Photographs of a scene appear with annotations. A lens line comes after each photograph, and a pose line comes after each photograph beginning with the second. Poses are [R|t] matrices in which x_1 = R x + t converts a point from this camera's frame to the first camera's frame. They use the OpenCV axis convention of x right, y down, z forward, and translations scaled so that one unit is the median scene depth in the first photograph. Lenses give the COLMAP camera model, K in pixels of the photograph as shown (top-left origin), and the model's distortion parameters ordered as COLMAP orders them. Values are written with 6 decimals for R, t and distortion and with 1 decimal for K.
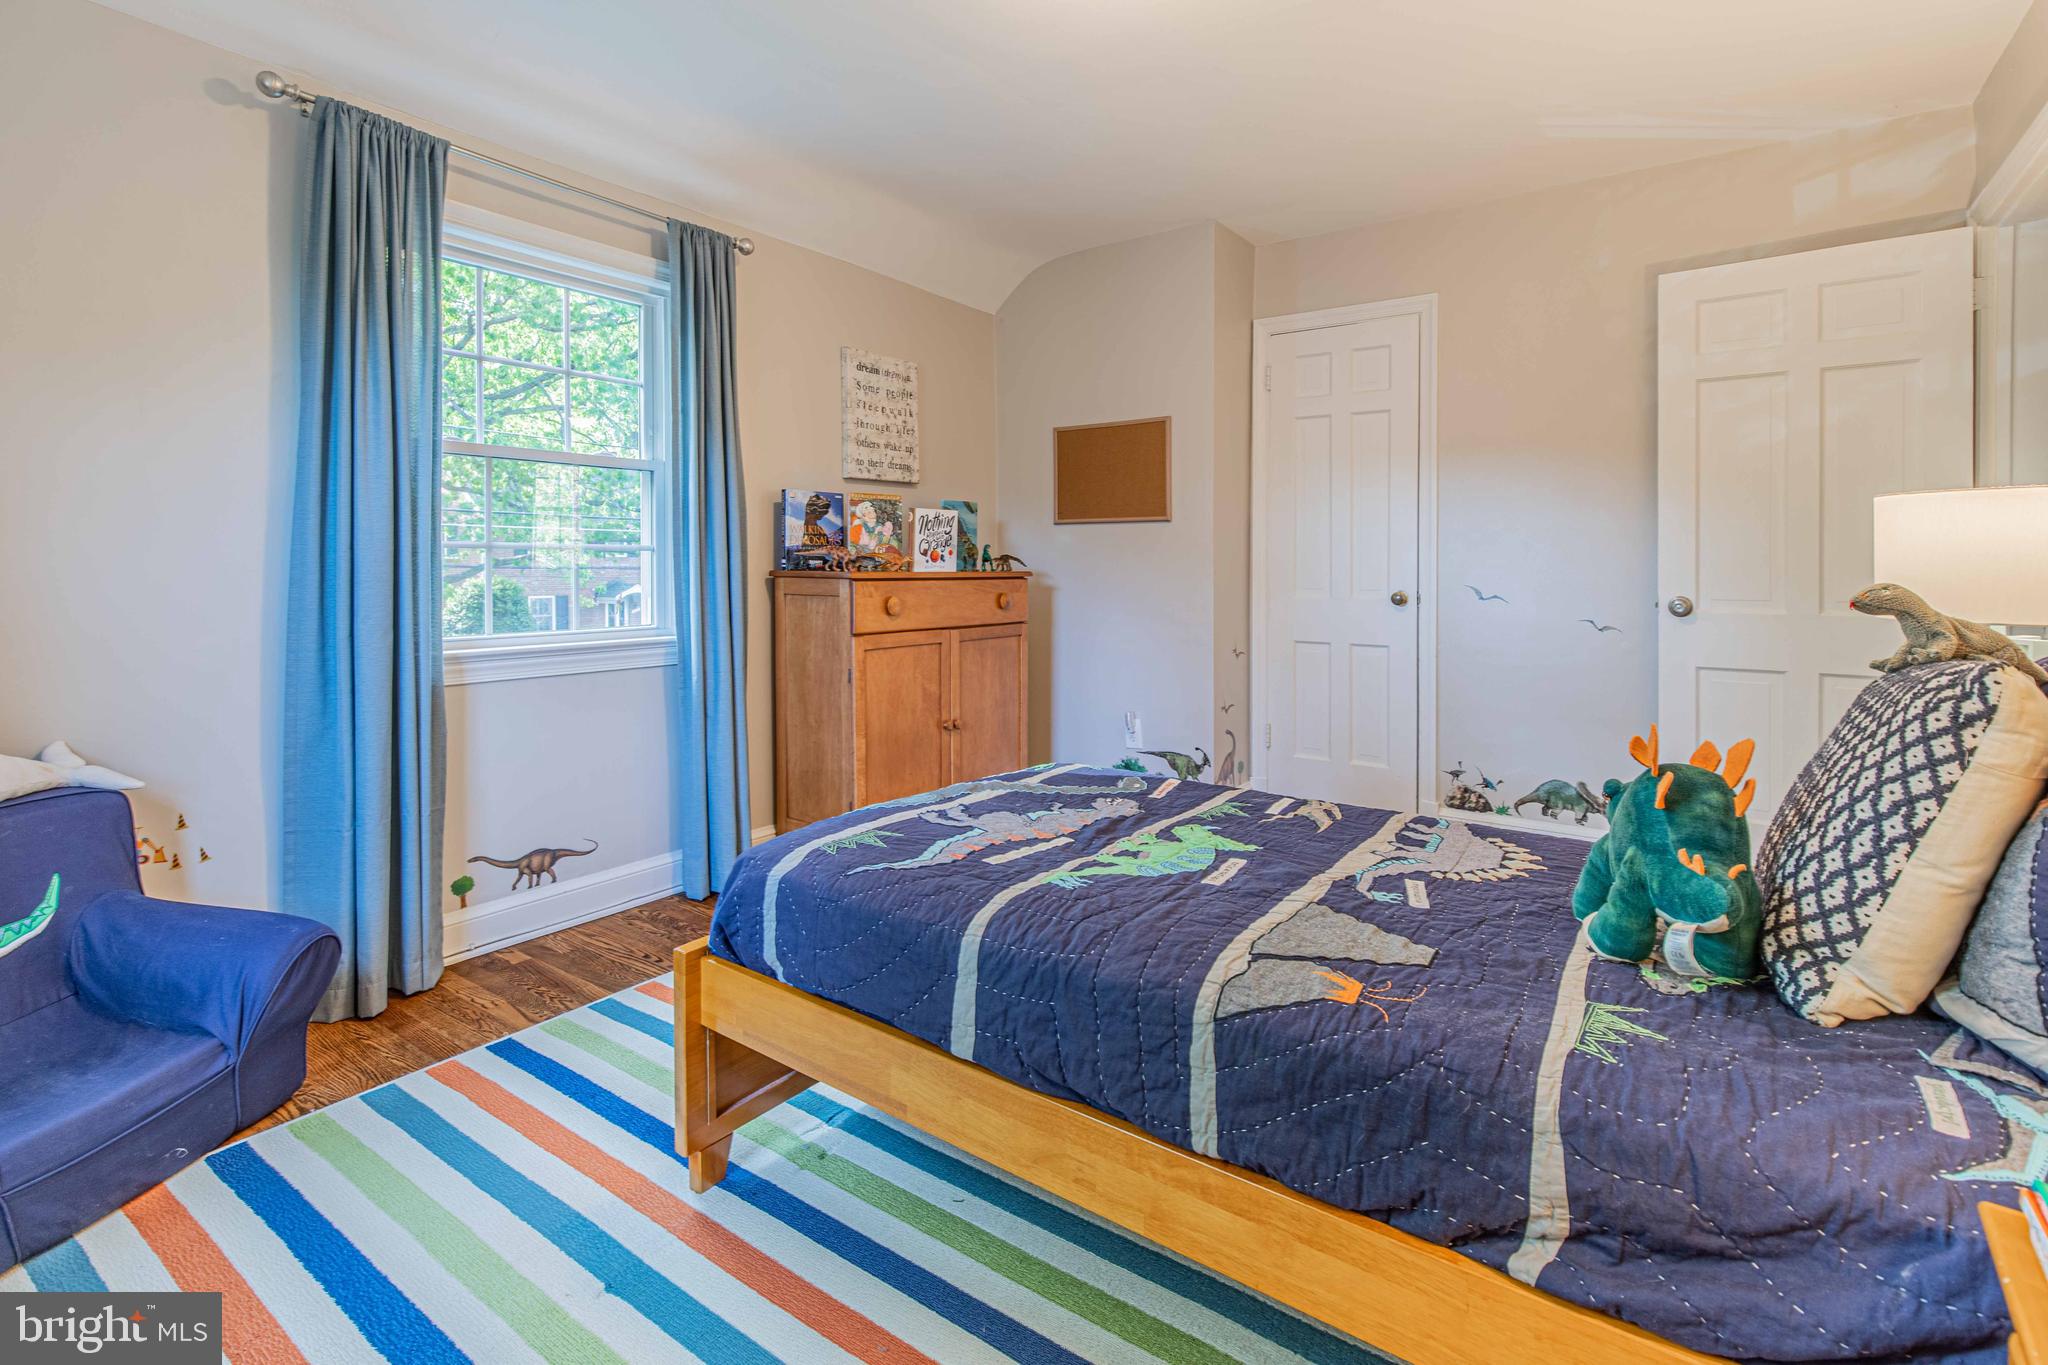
lens RADIAL K [[967.0, 0, 1047.3], [0, 967.0, 575.7], [0, 0, 1]] dist [0.006815, -0.001693]
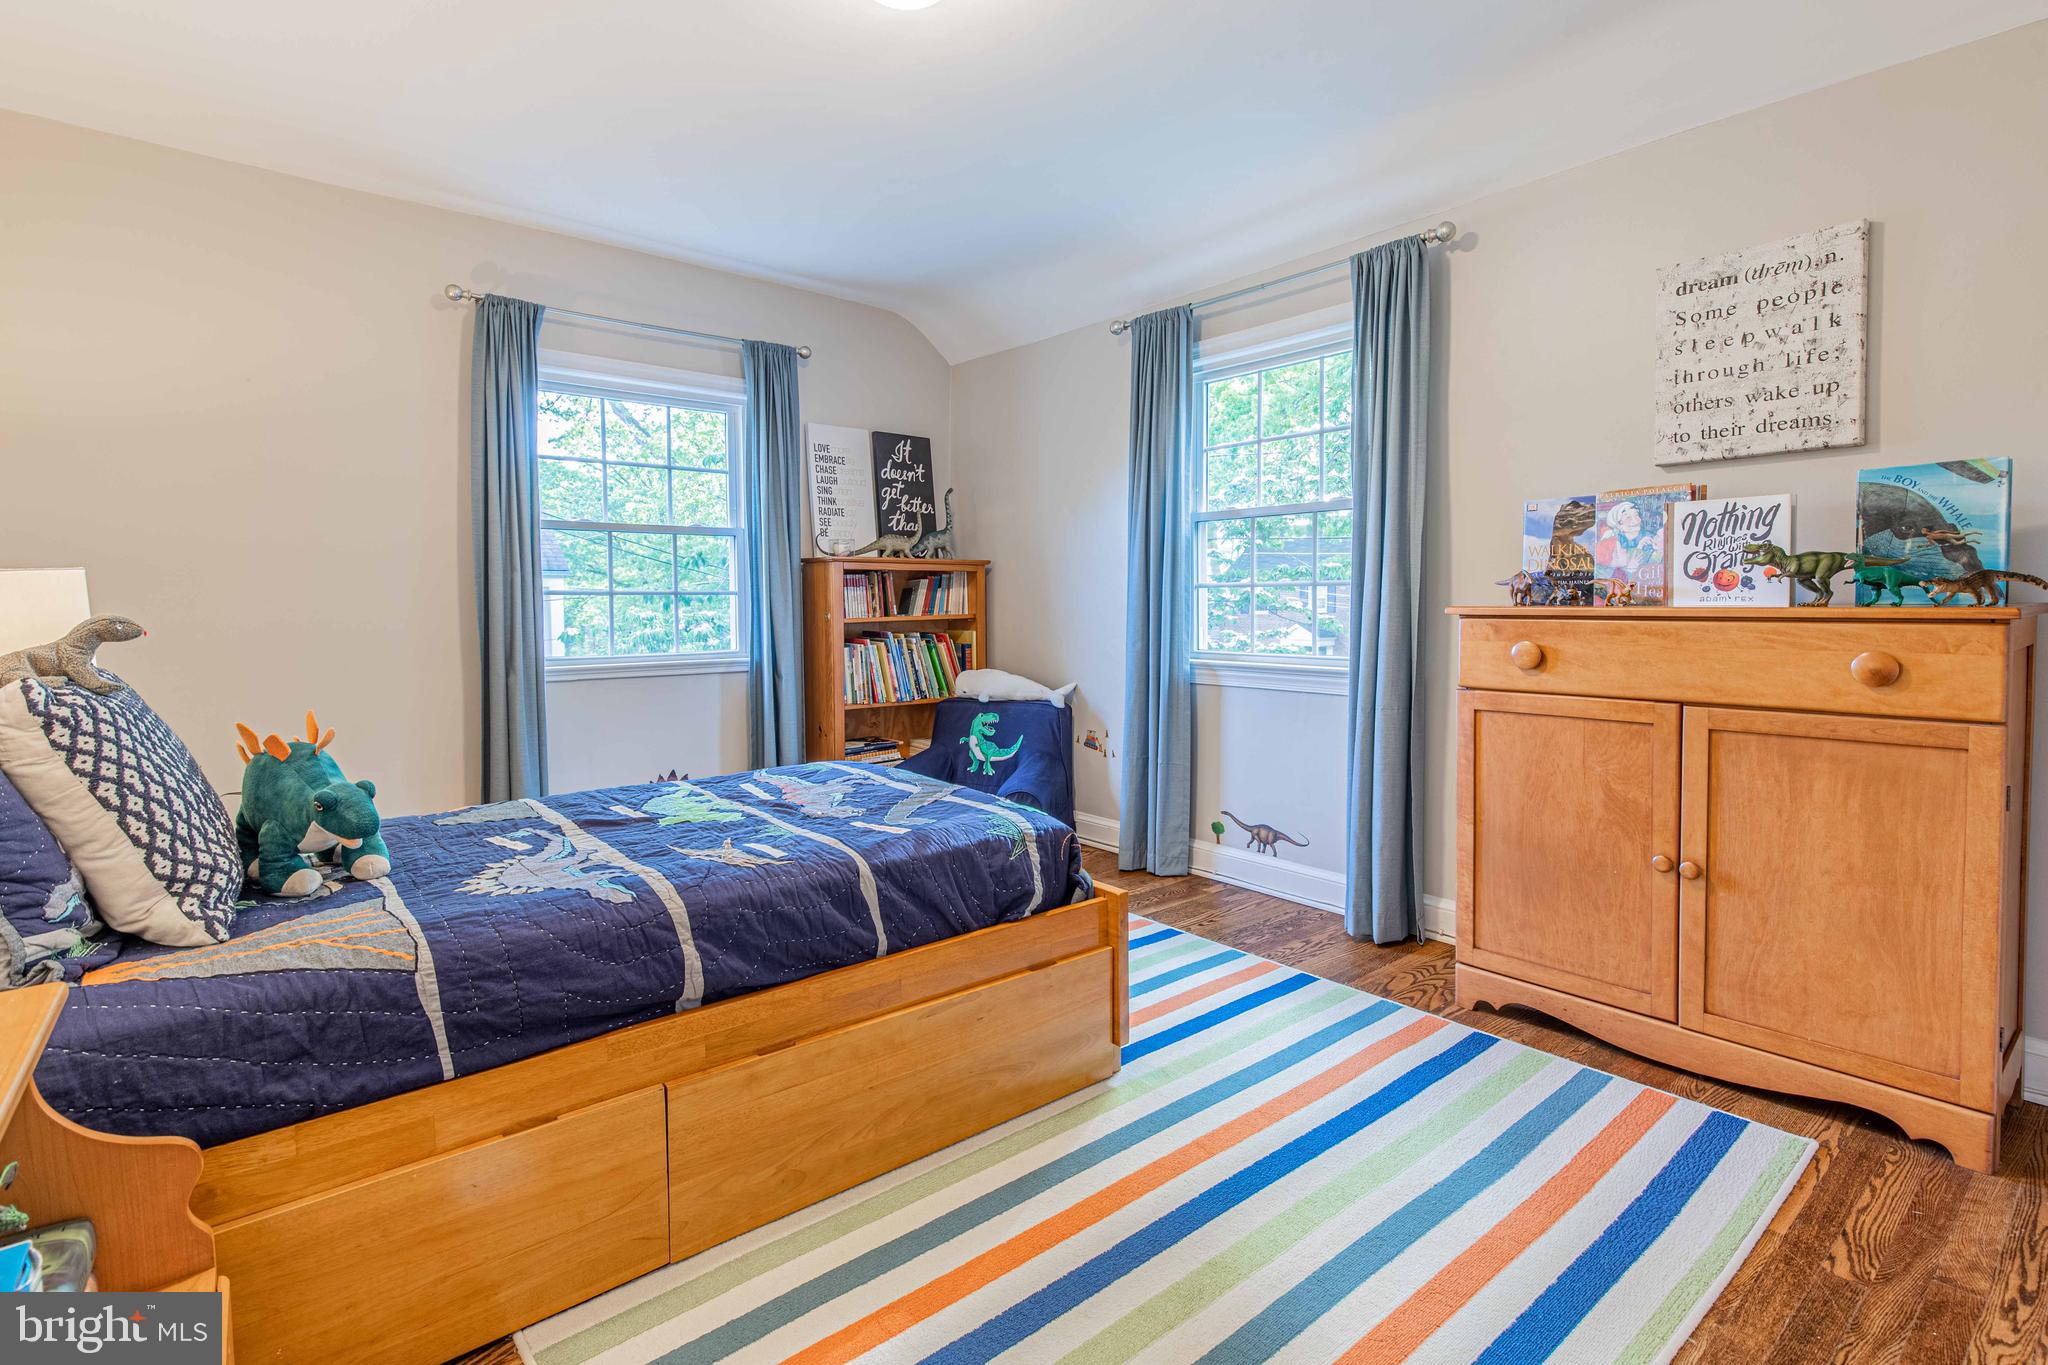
lens RADIAL K [[967.0, 0, 1040.3], [0, 967.0, 630.2], [0, 0, 1]] dist [0.006815, -0.001693]
pose [[-0.263674, 0.029291, -0.964167, 0.579962], [-0.003182, 0.999507, 0.031235, -0.007483], [0.964607, 0.011303, -0.263450, 0.797781]]
